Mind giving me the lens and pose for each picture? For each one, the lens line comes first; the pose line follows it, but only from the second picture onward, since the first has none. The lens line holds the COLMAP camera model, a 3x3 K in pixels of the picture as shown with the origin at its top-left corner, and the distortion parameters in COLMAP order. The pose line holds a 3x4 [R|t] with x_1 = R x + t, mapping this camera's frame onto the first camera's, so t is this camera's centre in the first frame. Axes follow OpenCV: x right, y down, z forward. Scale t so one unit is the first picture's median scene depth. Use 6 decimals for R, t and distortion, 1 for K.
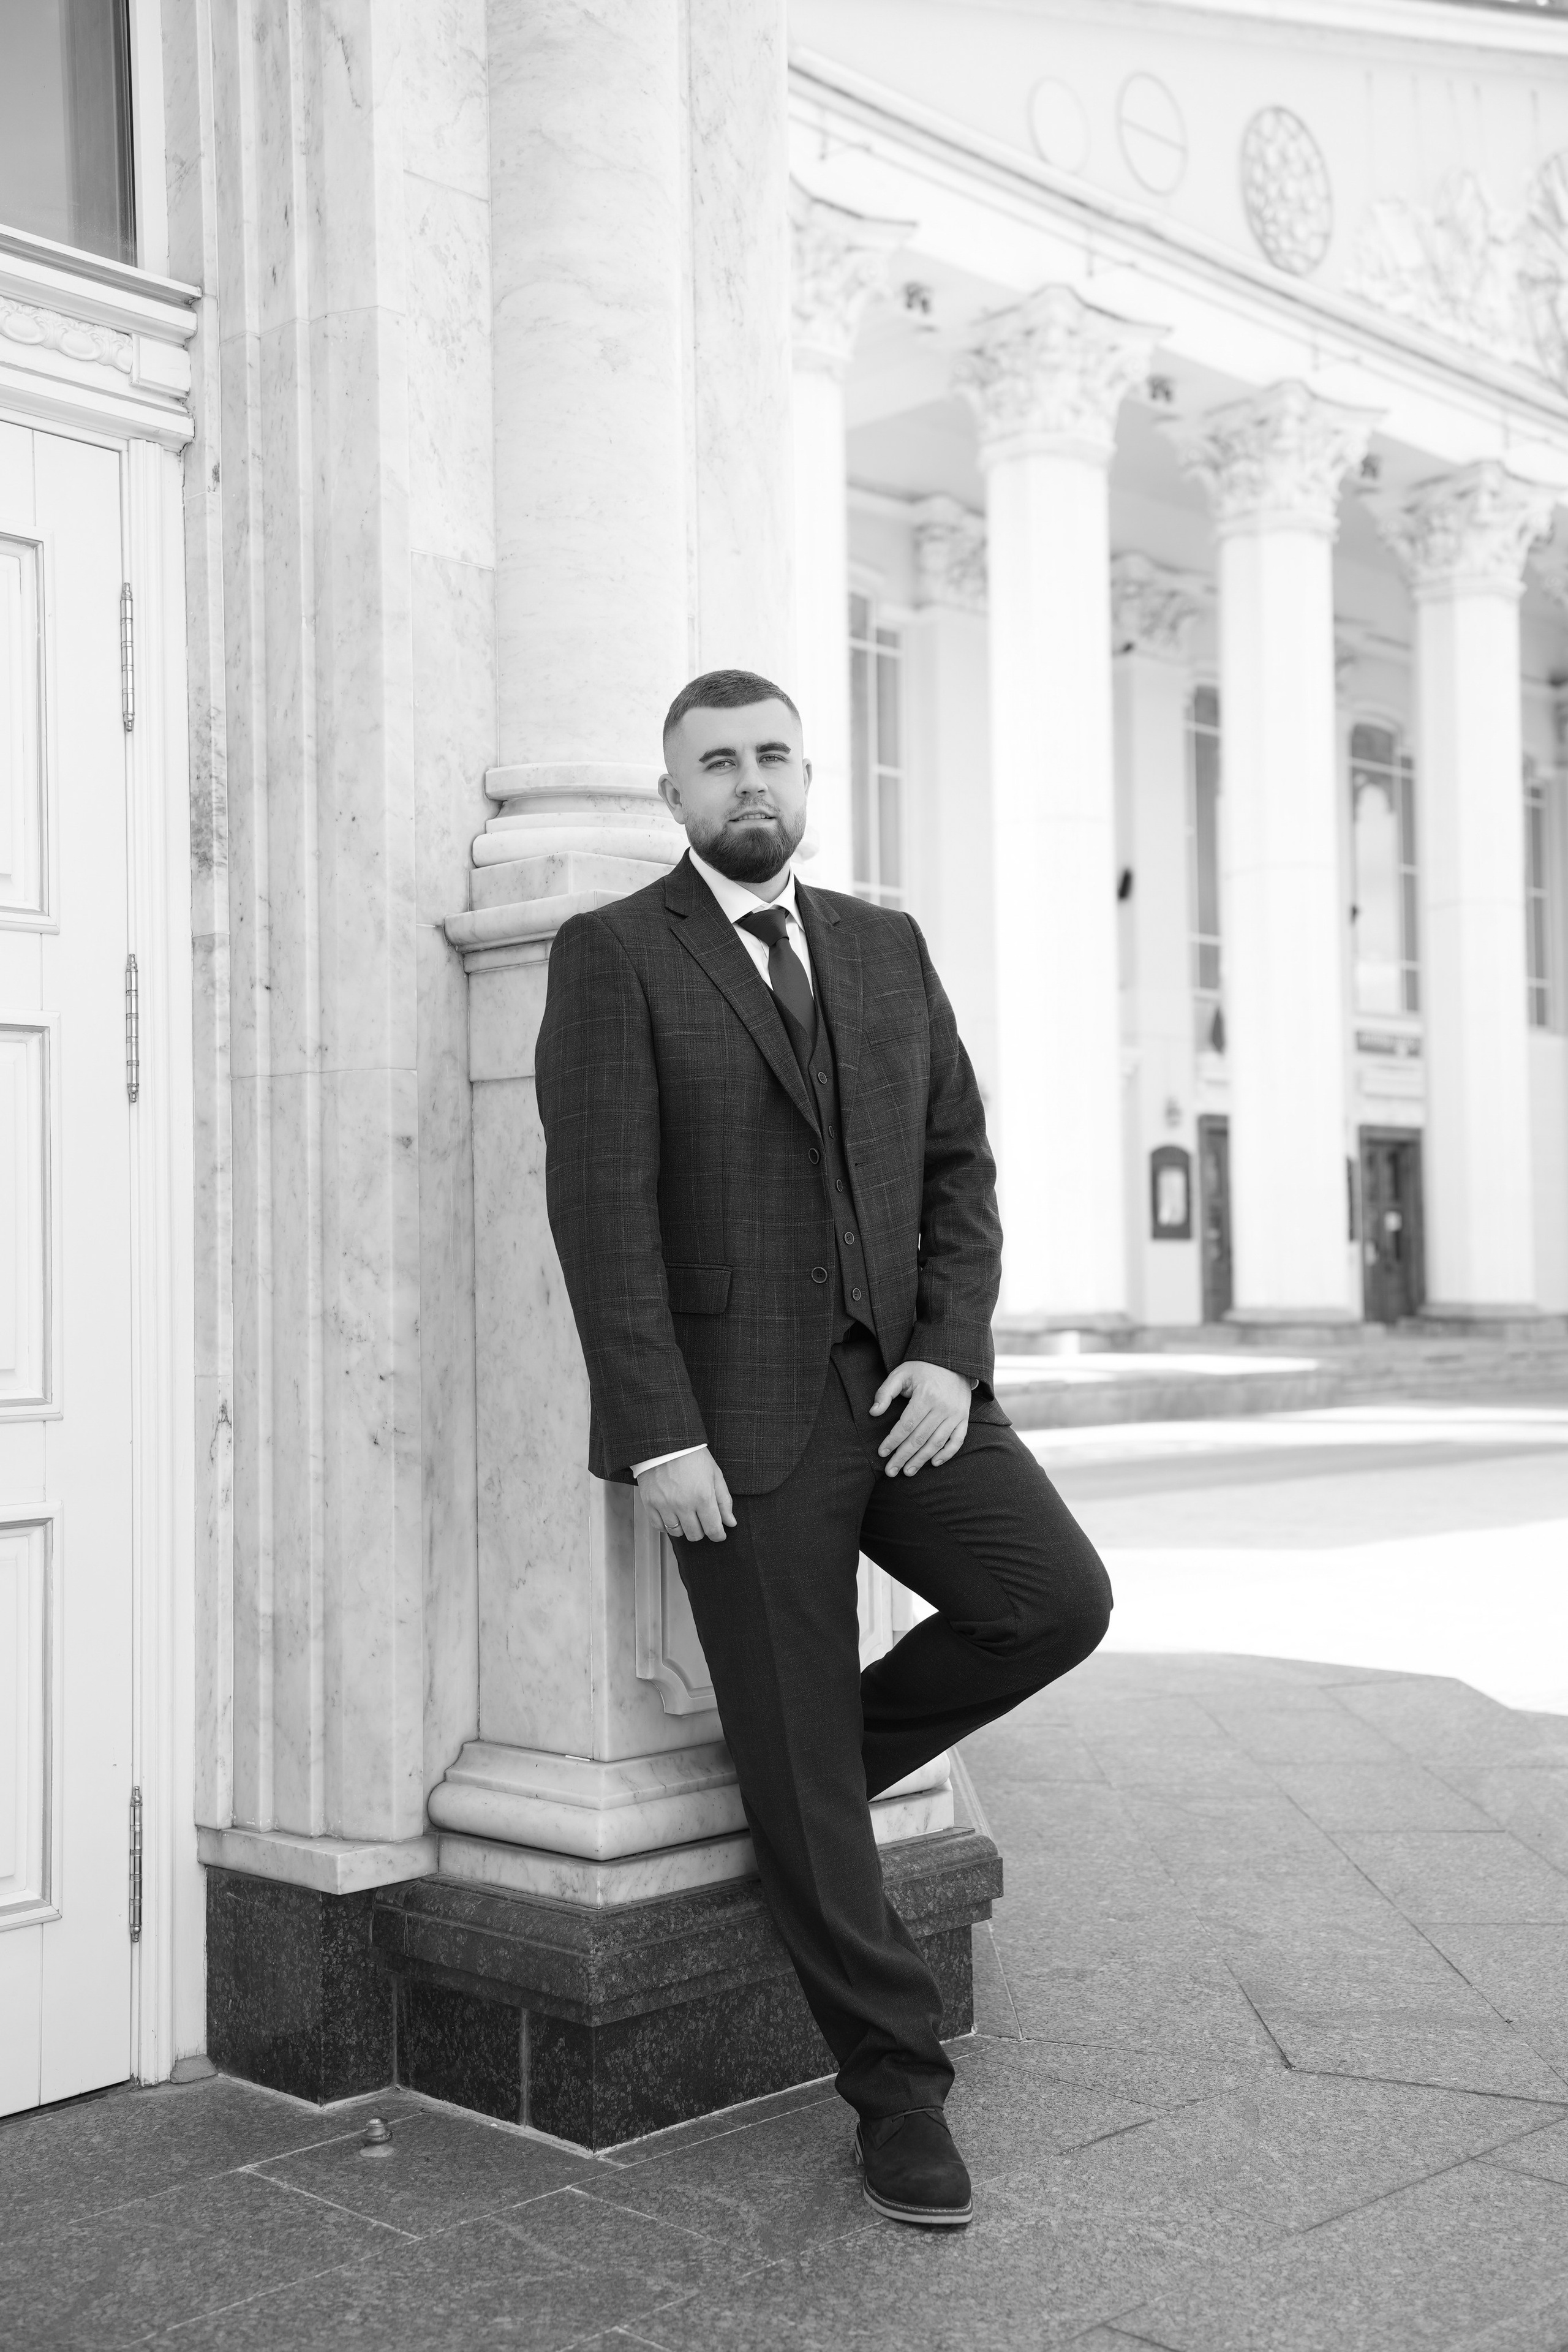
lens RADIAL K [[2492.2, 0, 775.4], [0, 2492.2, 1181.6], [0, 0, 1]] dist [0.121023, 0.000000]
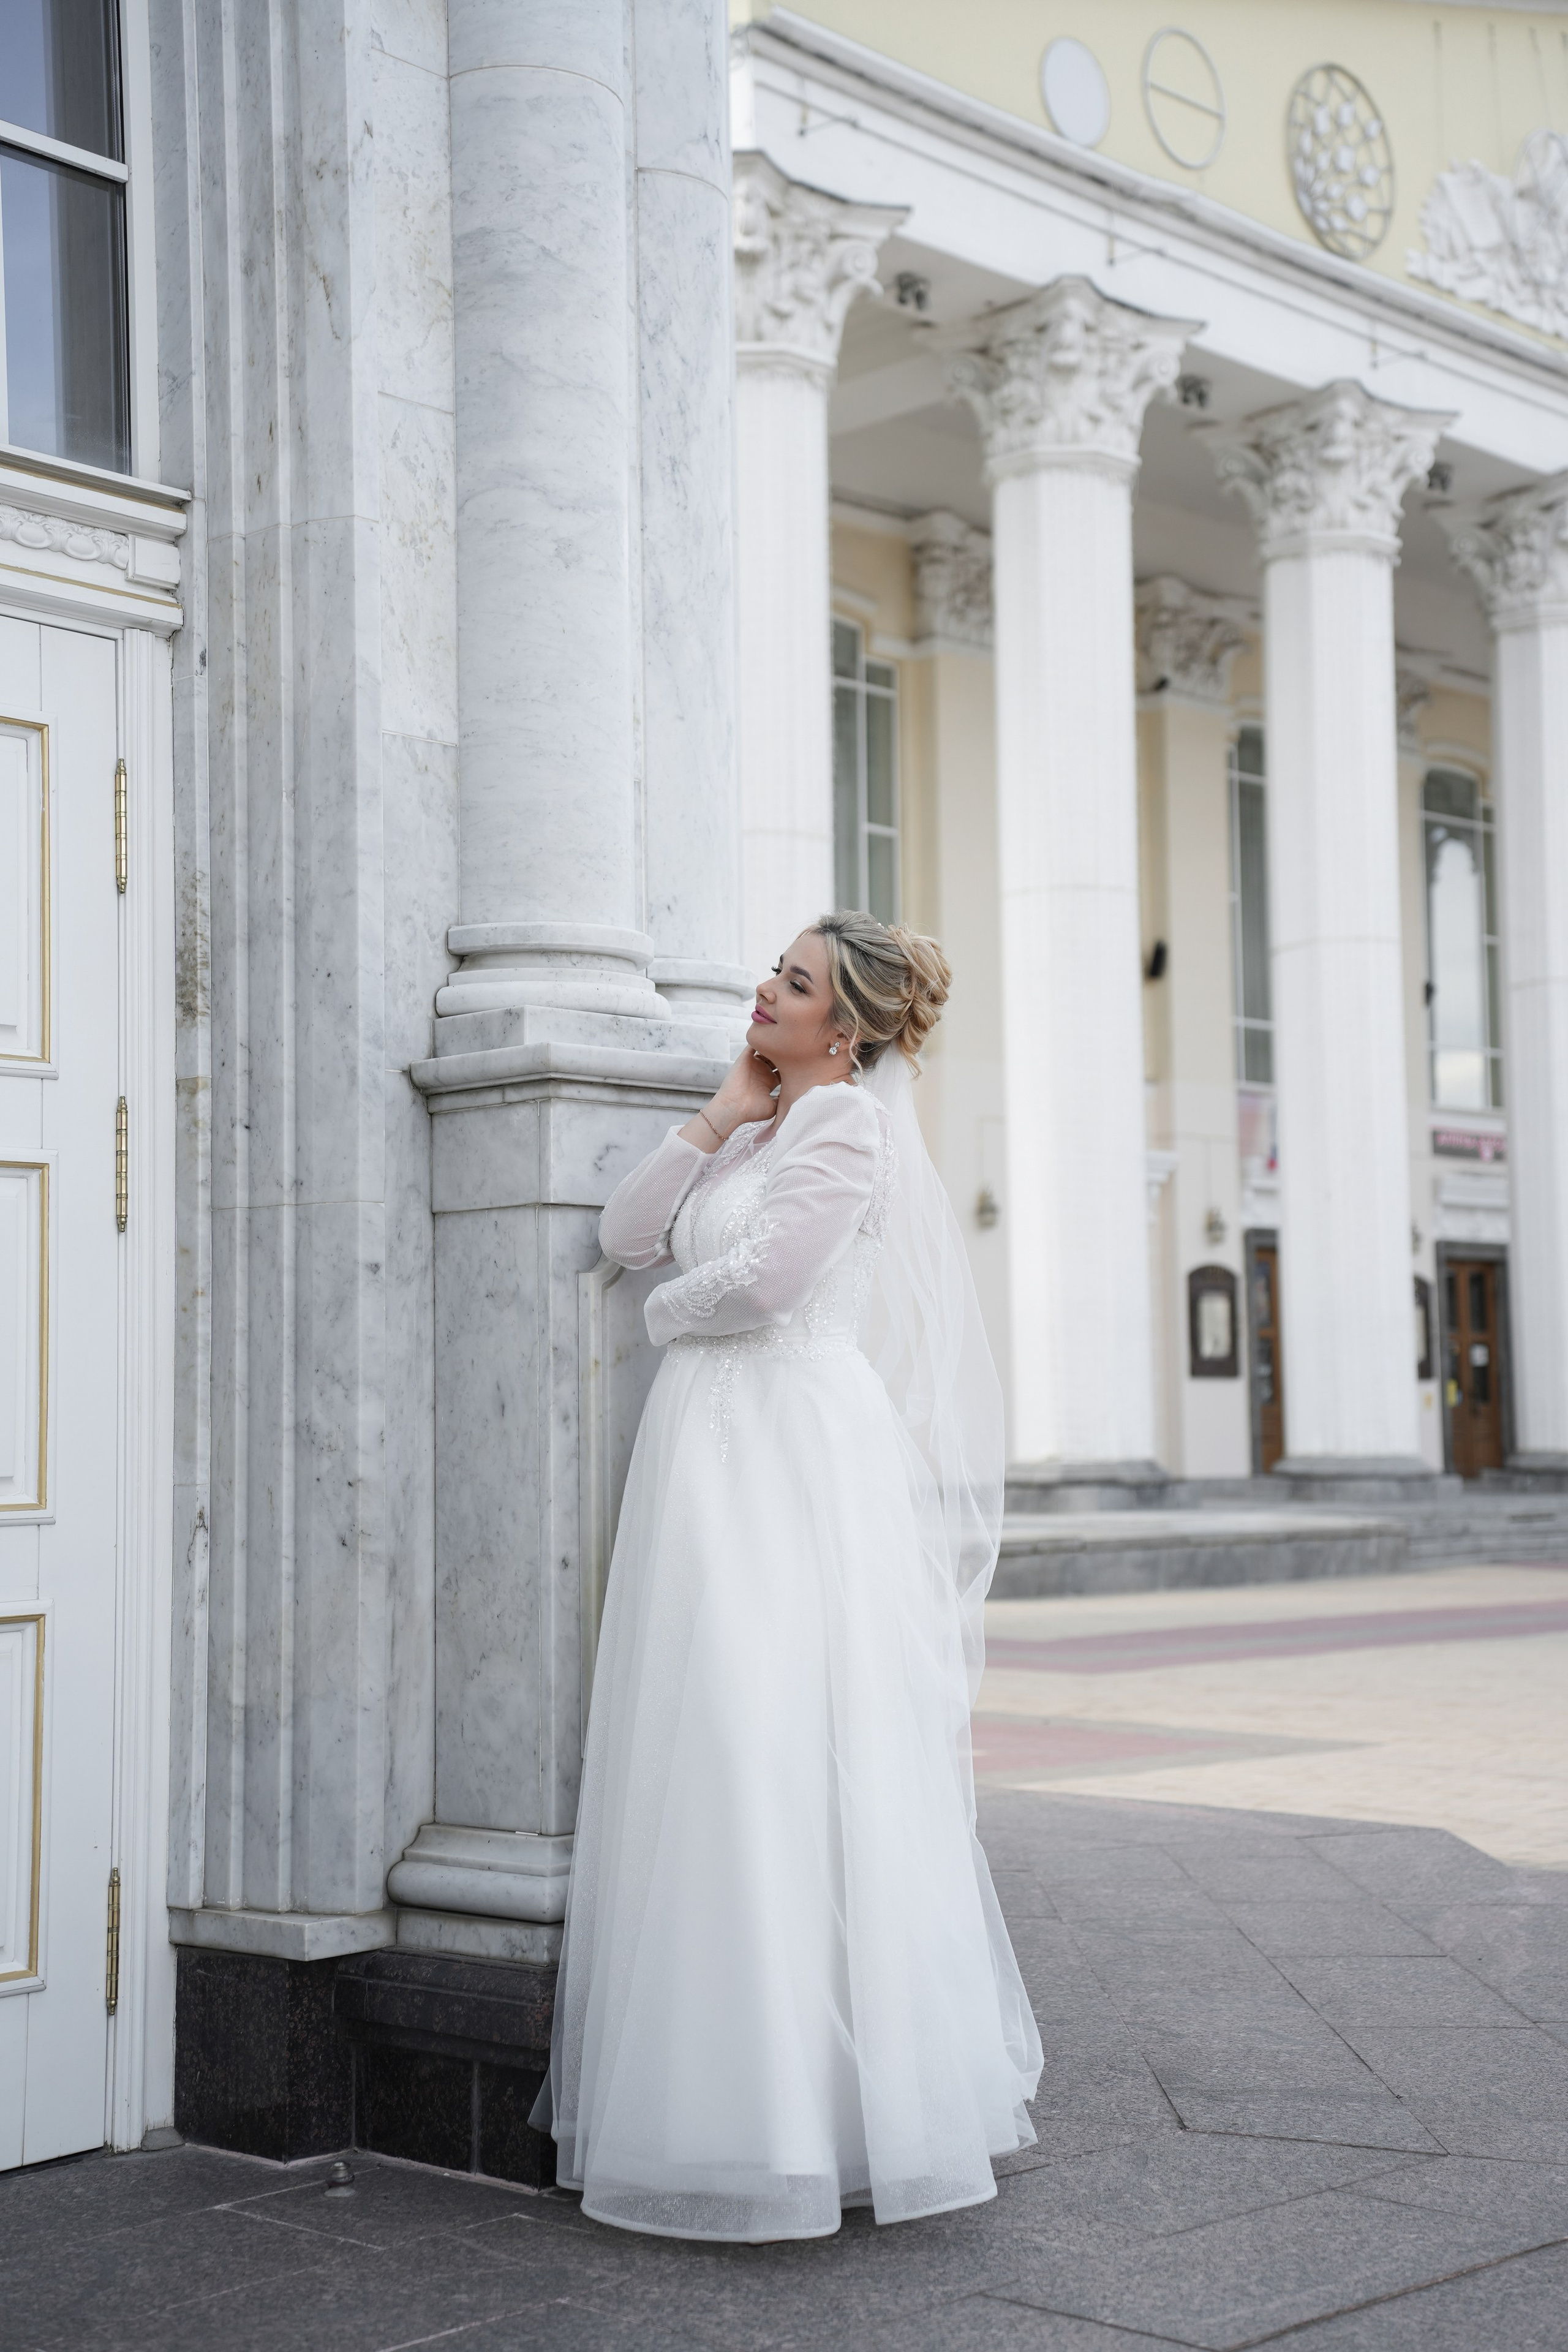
lens RADIAL K [[3007.8, 0, 792.9], [0, 3007.8, 1181.5], [0, 0, 1]] dist [0.223491, 0.000000]
pose [[0.999908, 0.002349, 0.013376, 0.017326], [-0.001795, 0.999145, -0.041293, 0.000550], [-0.013461, 0.041265, 0.999058, -0.314351]]
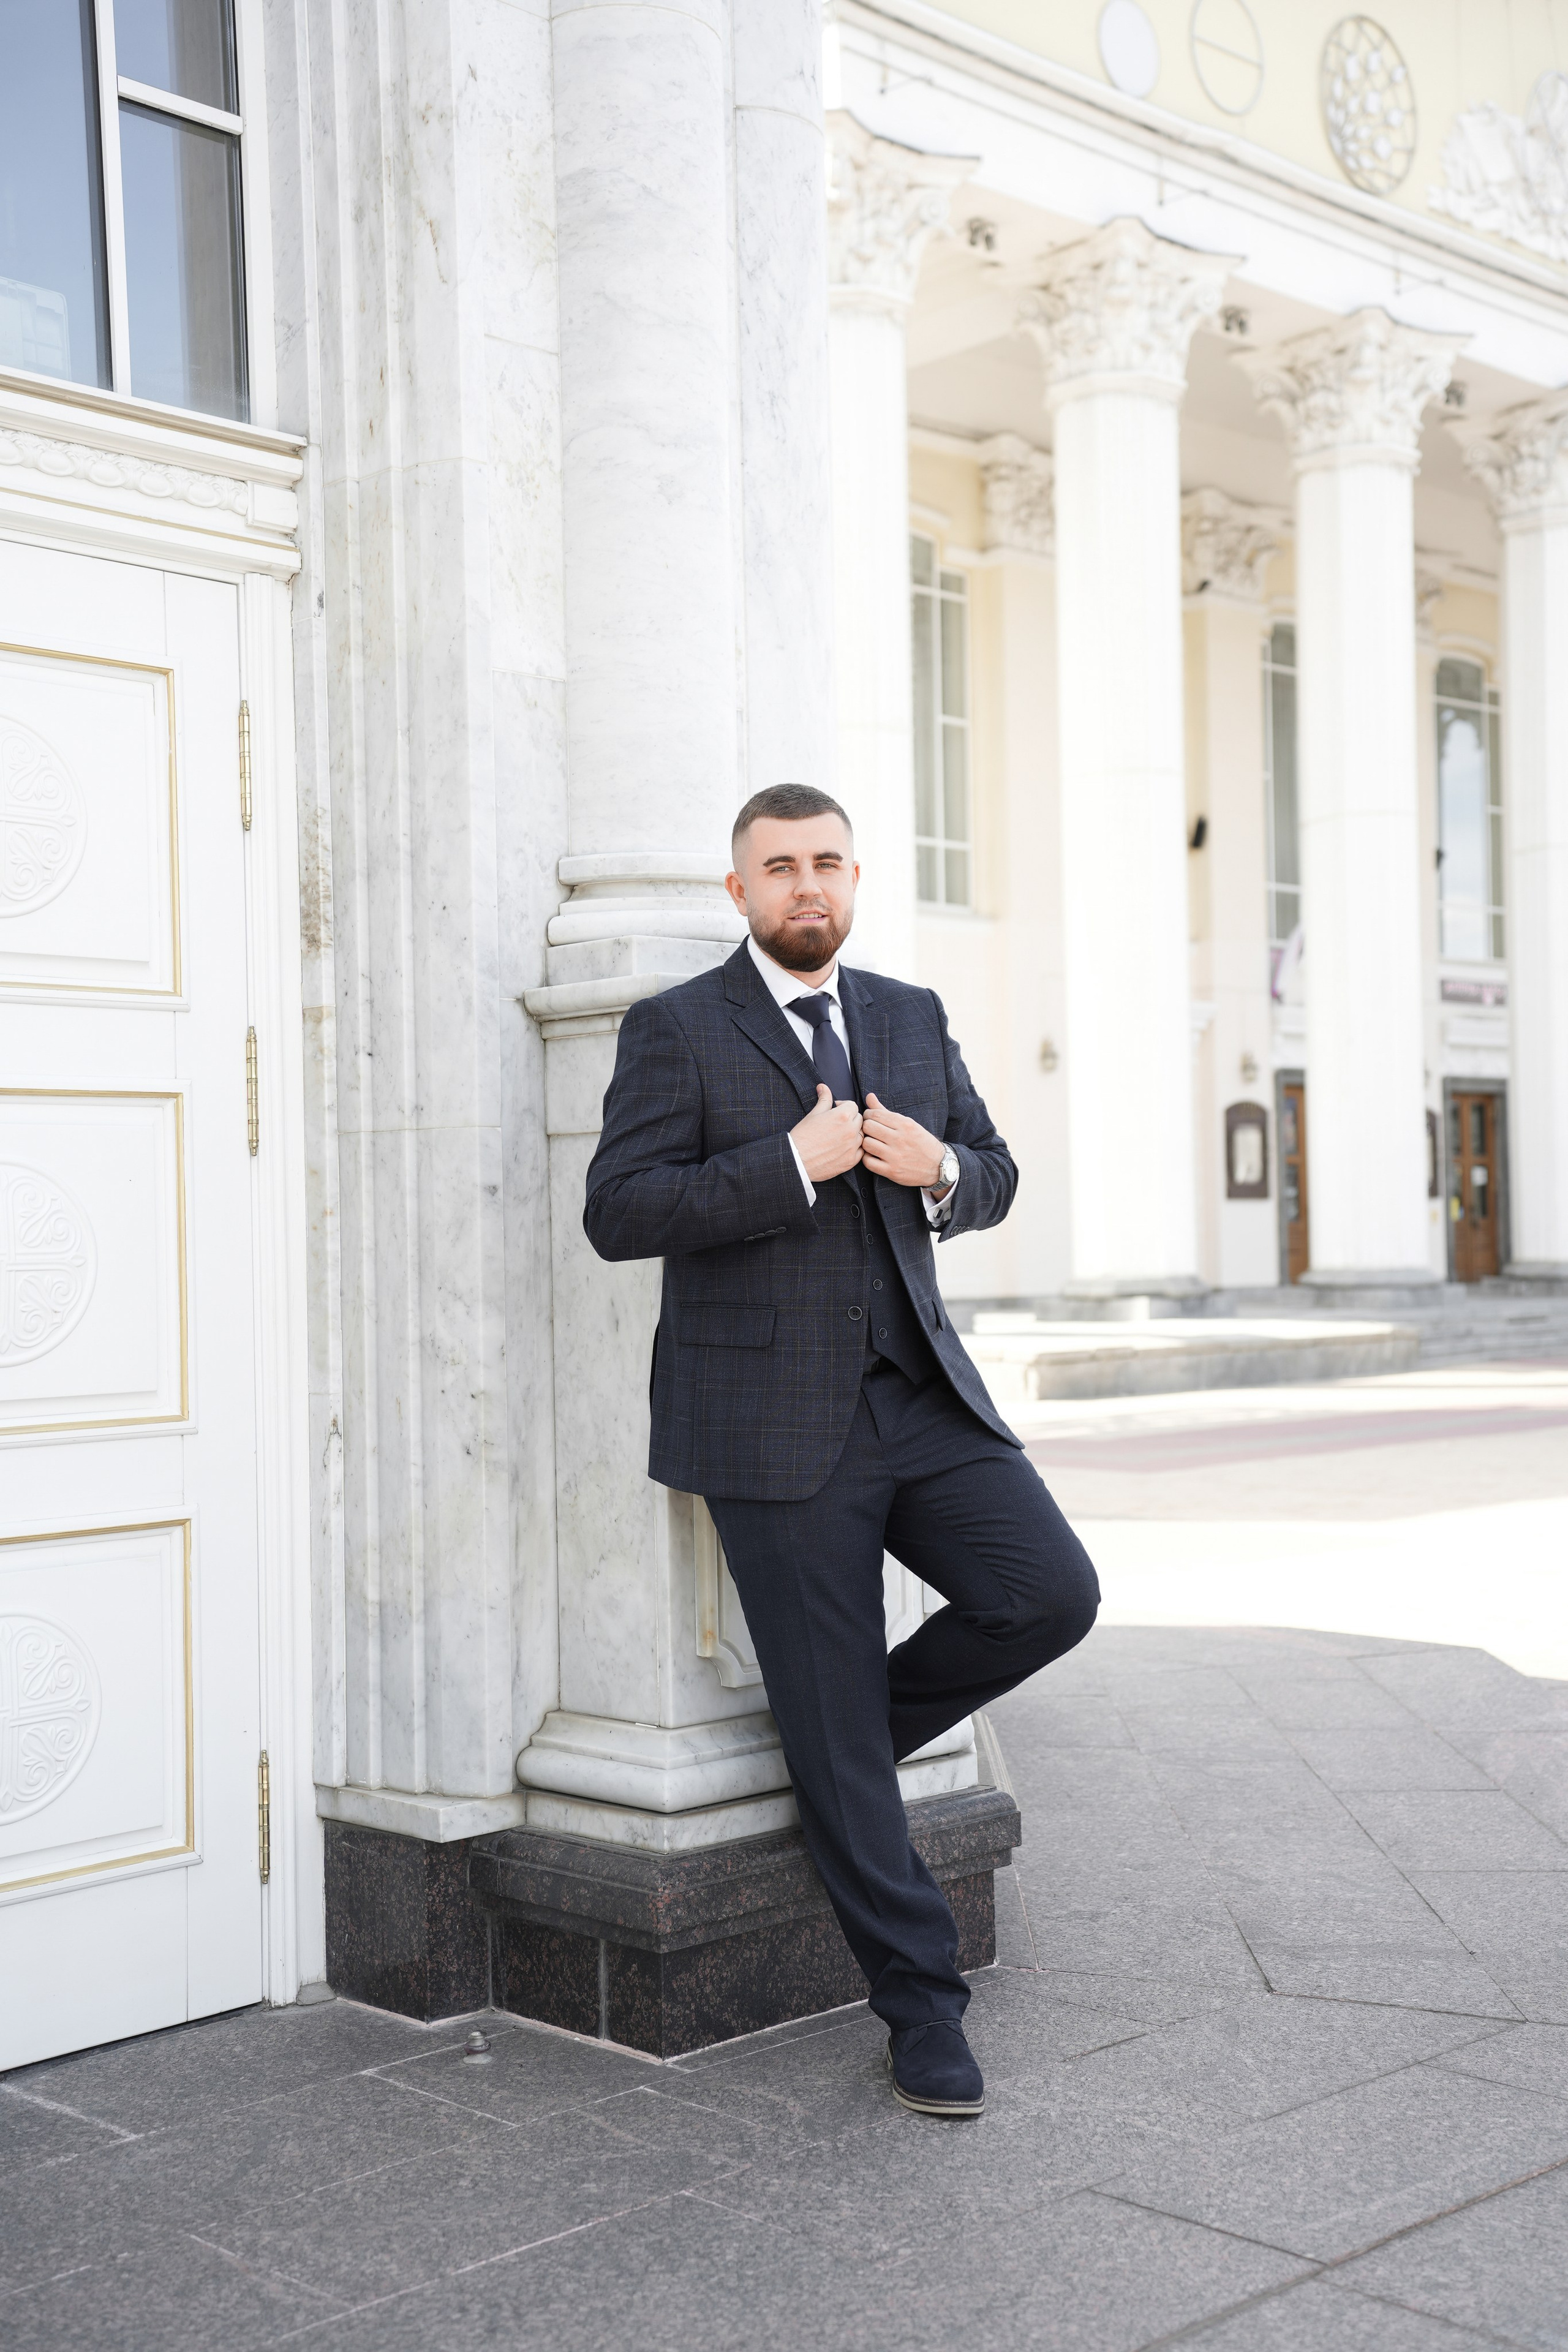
lens RADIAL K [[2589.0, 0, 788.6], [0, 2589.0, 1191.2], [0, 0, 1]] dist [0.136185, 0.000000]
pose [[0.999758, -0.006034, -0.021170, 0.012492], [0.006512, 0.999724, 0.022573, -0.039484], [0.021028, -0.022705, 0.999521, -0.177340]]
